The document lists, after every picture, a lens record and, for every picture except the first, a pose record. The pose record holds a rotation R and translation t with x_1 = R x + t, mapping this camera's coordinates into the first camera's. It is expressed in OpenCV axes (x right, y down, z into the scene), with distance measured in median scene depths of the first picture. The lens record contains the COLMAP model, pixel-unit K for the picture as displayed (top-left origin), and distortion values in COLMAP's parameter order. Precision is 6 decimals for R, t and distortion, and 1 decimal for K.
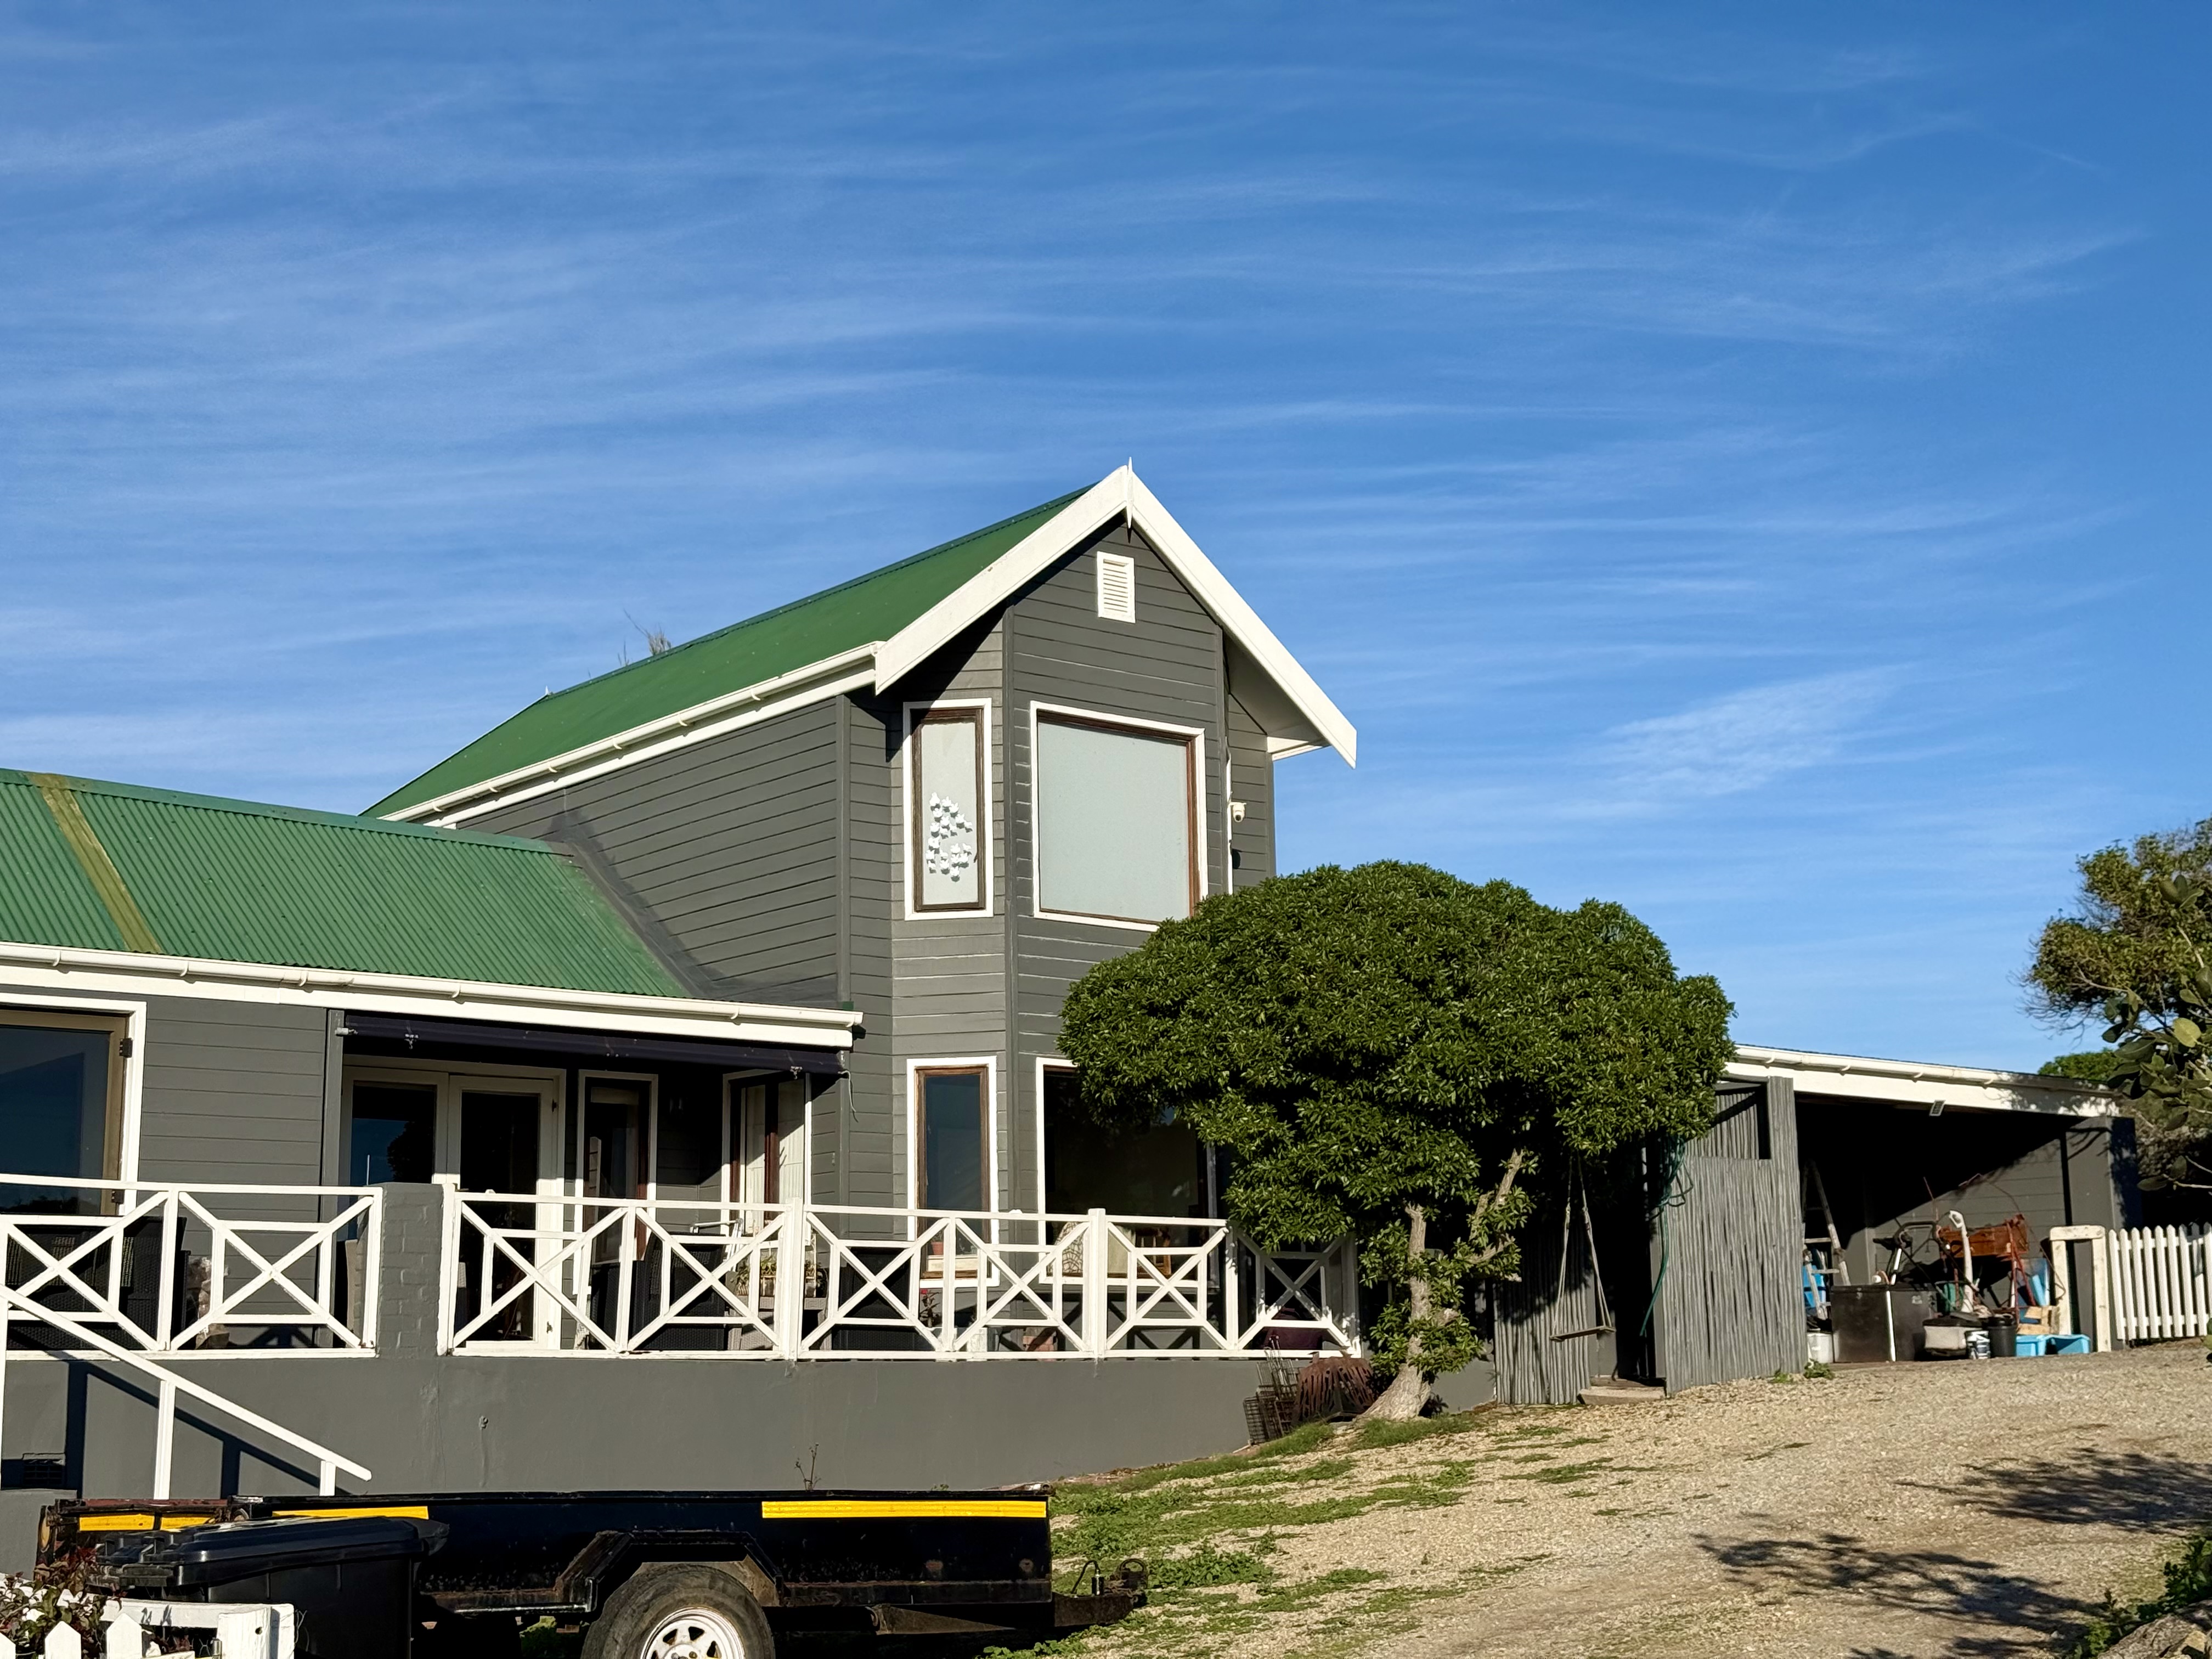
lens RADIAL K [[3096.2, 0, 1106.0], [0, 3096.2, 829.5], [0, 0, 1]] dist [0.134424, 0.009337]
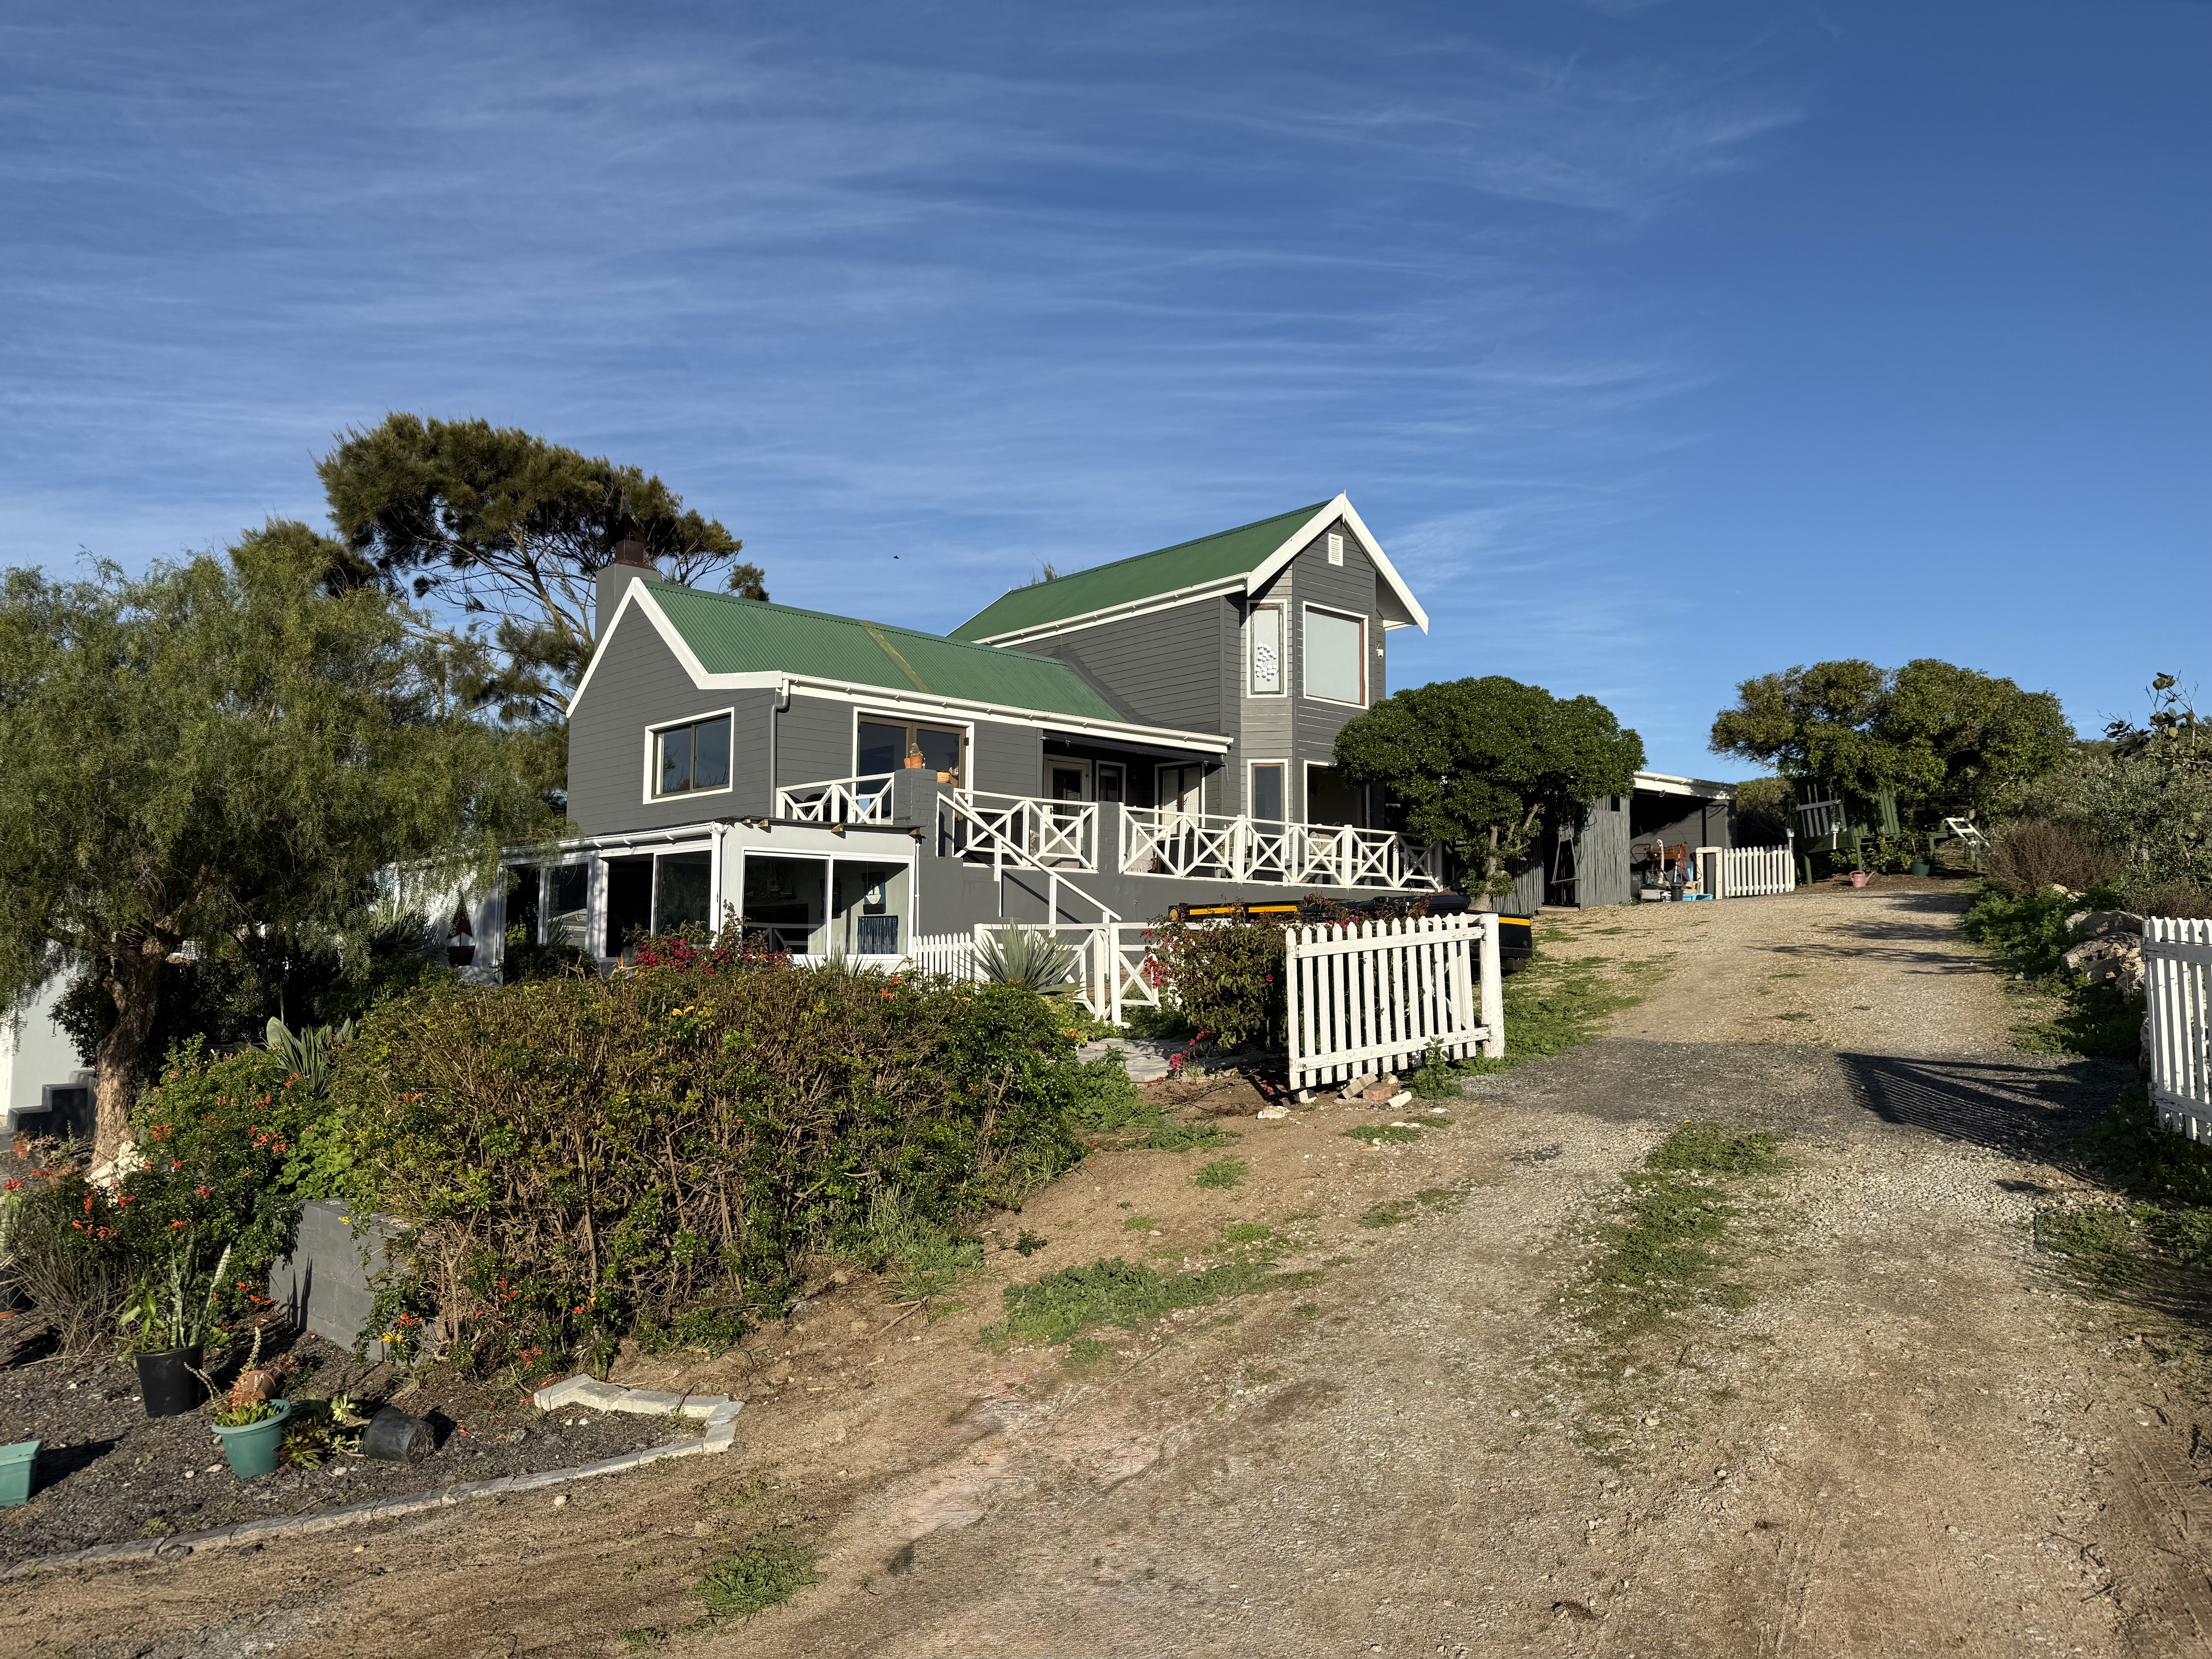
lens RADIAL K [[1550.2, 0, 1106.0], [0, 1550.2, 829.5], [0, 0, 1]] dist [0.168456, -0.257846]
pose [[0.998132, 0.024350, 0.056029, -0.232772], [-0.030077, 0.994148, 0.103752, 0.010245], [-0.053175, -0.105244, 0.993024, -0.132641]]
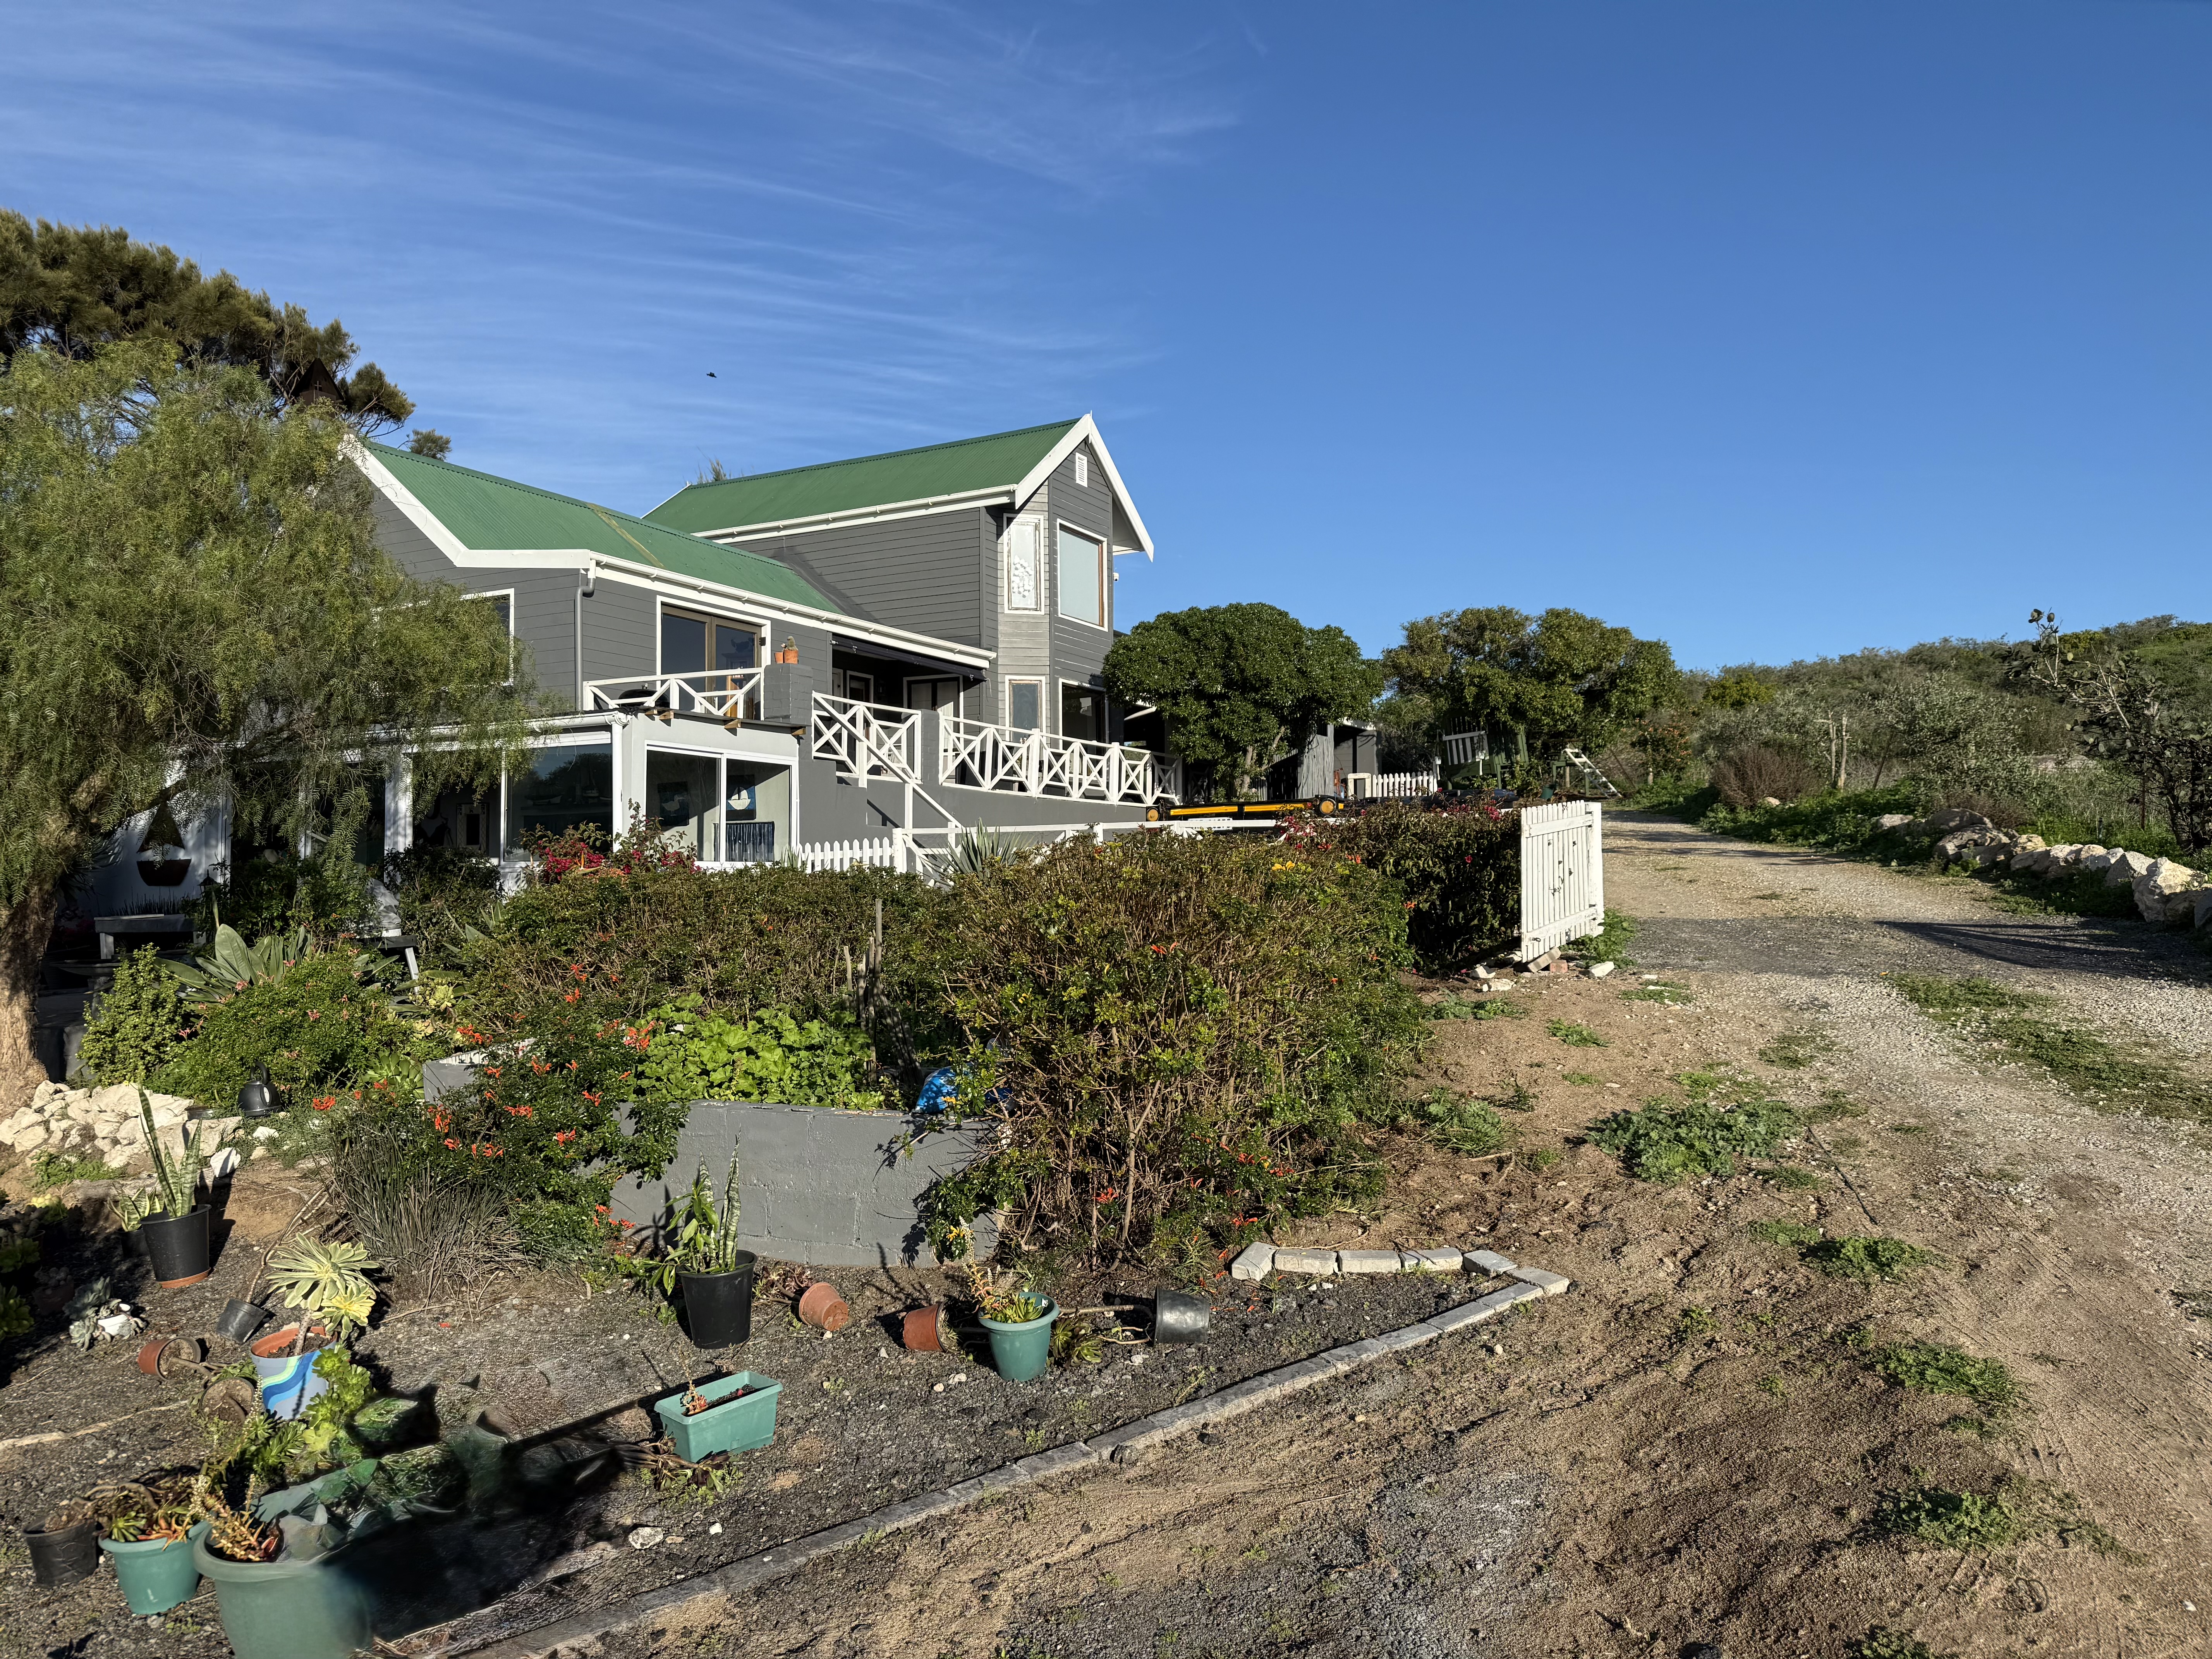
lens RADIAL K [[1532.6, 0, 1106.0], [0, 1532.6, 829.5], [0, 0, 1]] dist [0.092216, -0.110135]
pose [[0.923025, 0.024164, 0.383980, -0.426438], [-0.078172, 0.988987, 0.125675, 0.039508], [-0.376714, -0.146018, 0.914749, -0.065230]]
